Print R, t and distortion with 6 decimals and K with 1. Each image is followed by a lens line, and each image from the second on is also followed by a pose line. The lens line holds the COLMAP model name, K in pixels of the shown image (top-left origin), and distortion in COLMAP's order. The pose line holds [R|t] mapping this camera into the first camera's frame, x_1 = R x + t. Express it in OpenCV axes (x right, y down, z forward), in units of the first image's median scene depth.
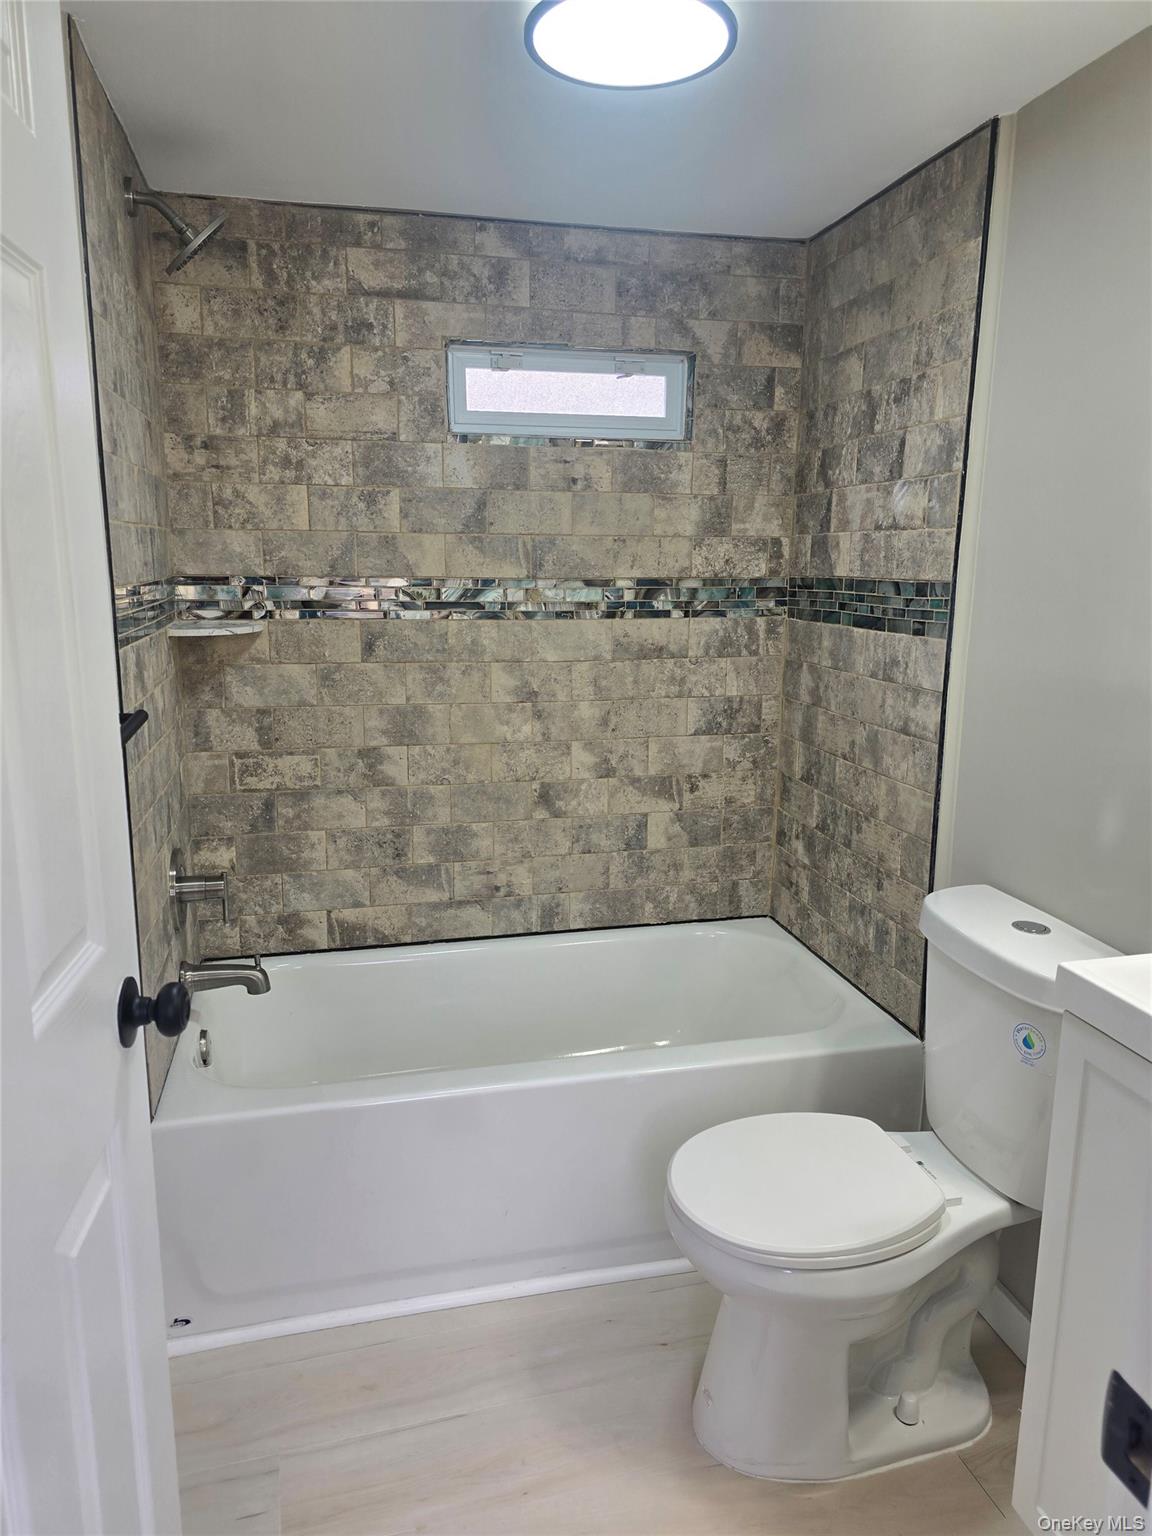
lens RADIAL K [[1040.5, 0, 577.0], [0, 1040.5, 790.5], [0, 0, 1]] dist [0.095840, -0.115662]
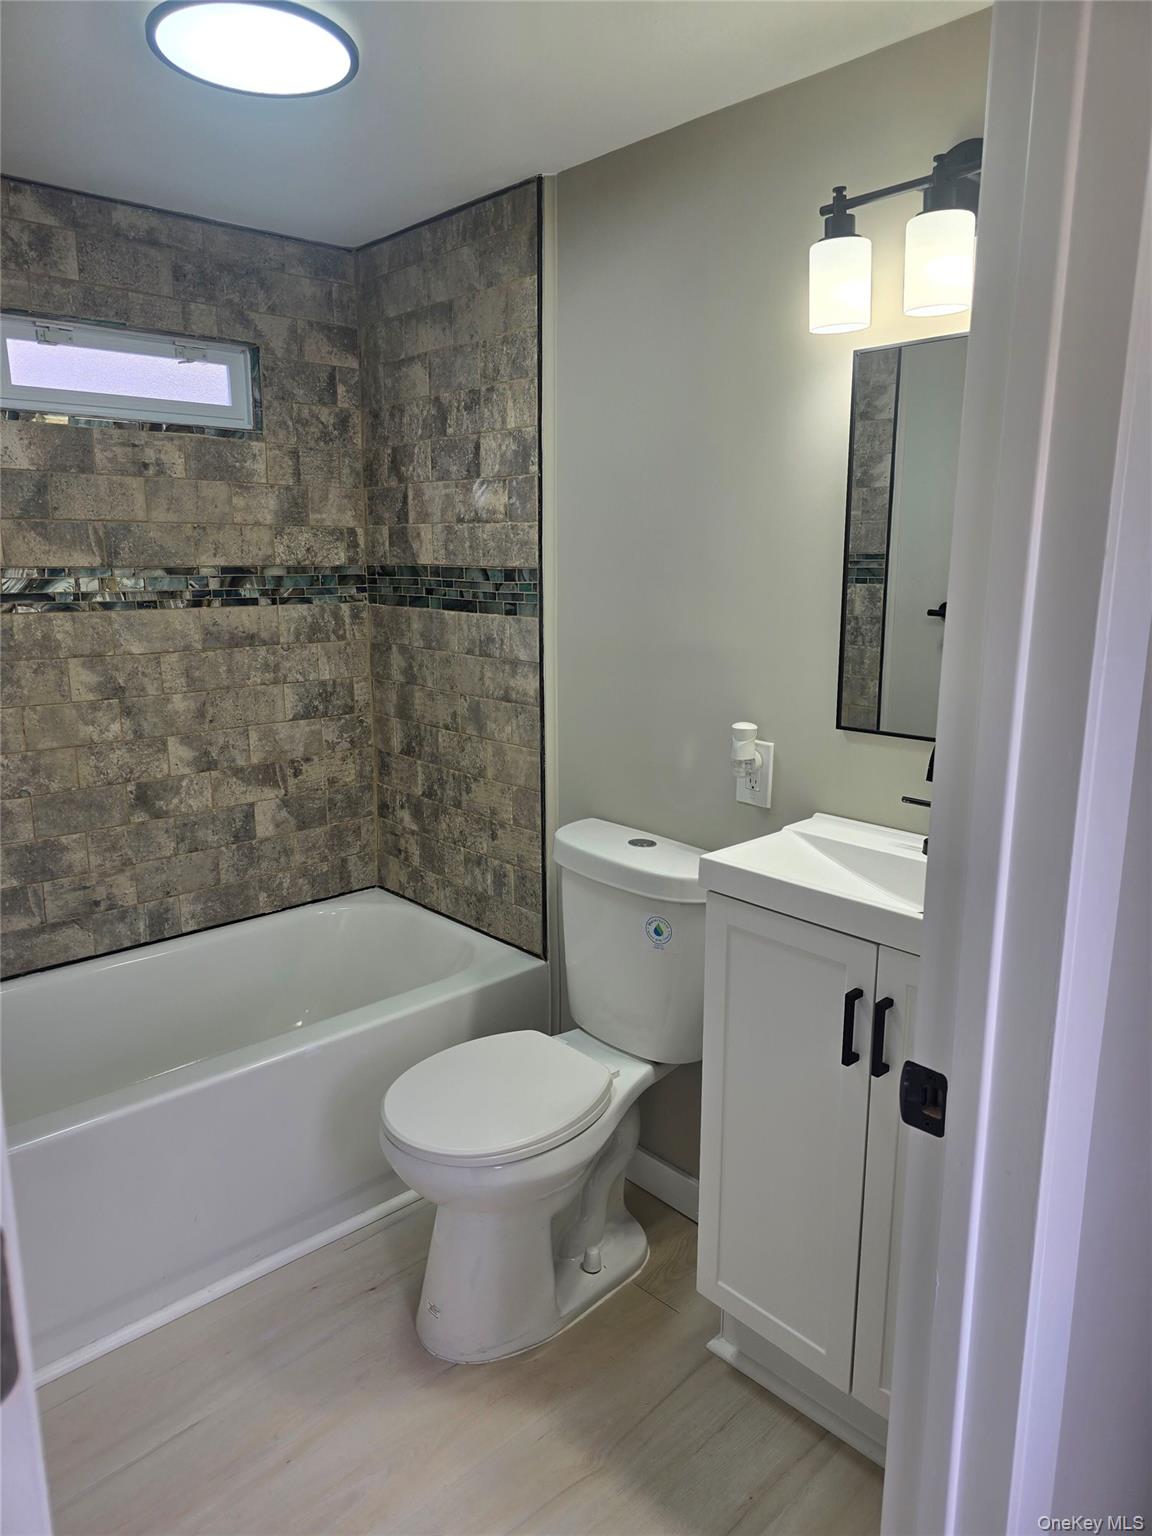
lens RADIAL K [[1040.5, 0, 577.0], [0, 1040.5, 790.5], [0, 0, 1]] dist [0.095840, -0.115662]
pose [[0.867522, -0.116075, 0.483666, -0.162666], [0.112991, 0.992957, 0.035635, 0.010454], [-0.484396, 0.023736, 0.874527, -0.031835]]
